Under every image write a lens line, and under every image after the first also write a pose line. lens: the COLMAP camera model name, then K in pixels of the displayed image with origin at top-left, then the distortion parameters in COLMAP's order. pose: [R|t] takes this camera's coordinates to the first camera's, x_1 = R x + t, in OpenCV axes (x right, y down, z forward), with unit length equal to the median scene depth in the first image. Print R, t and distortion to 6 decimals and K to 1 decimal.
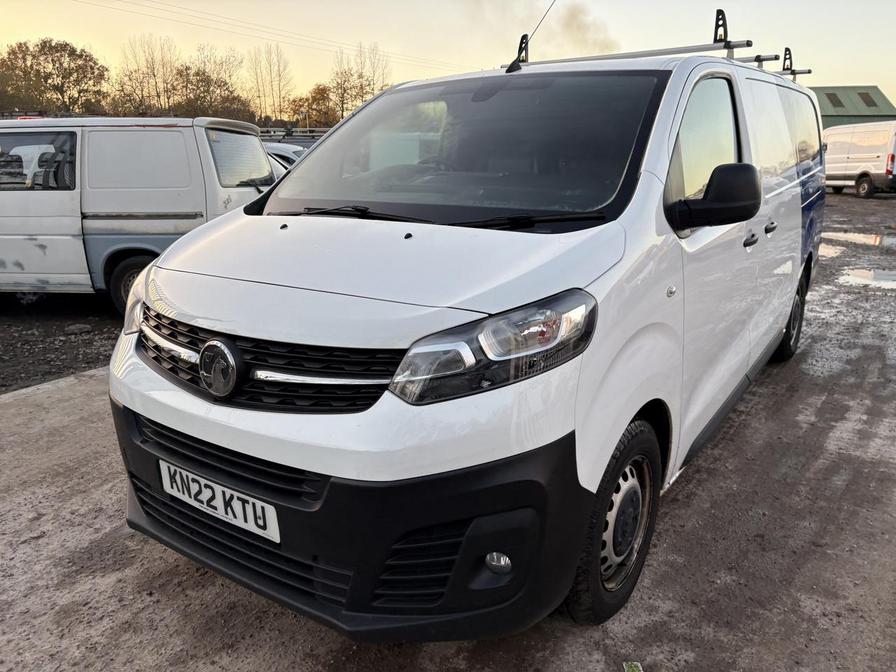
lens RADIAL K [[677.4, 0, 448.8], [0, 677.4, 337.5], [0, 0, 1]] dist [0.007280, -0.011191]
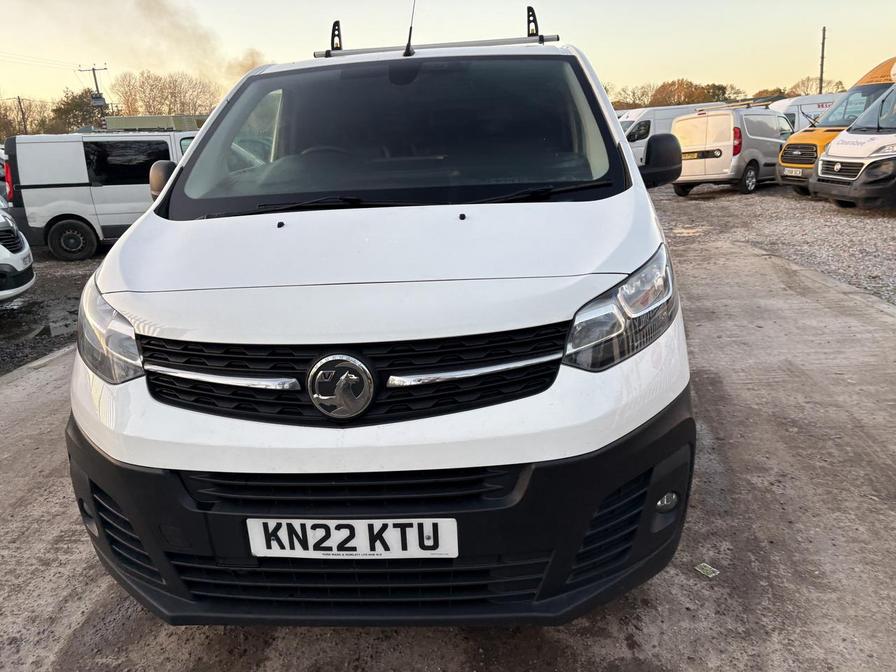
lens RADIAL K [[677.4, 0, 451.1], [0, 677.4, 333.2], [0, 0, 1]] dist [0.007280, -0.011191]
pose [[0.859654, -0.168851, 0.482166, -0.618542], [0.171153, 0.984448, 0.039597, -0.029579], [-0.481354, 0.048484, 0.875185, 0.182938]]
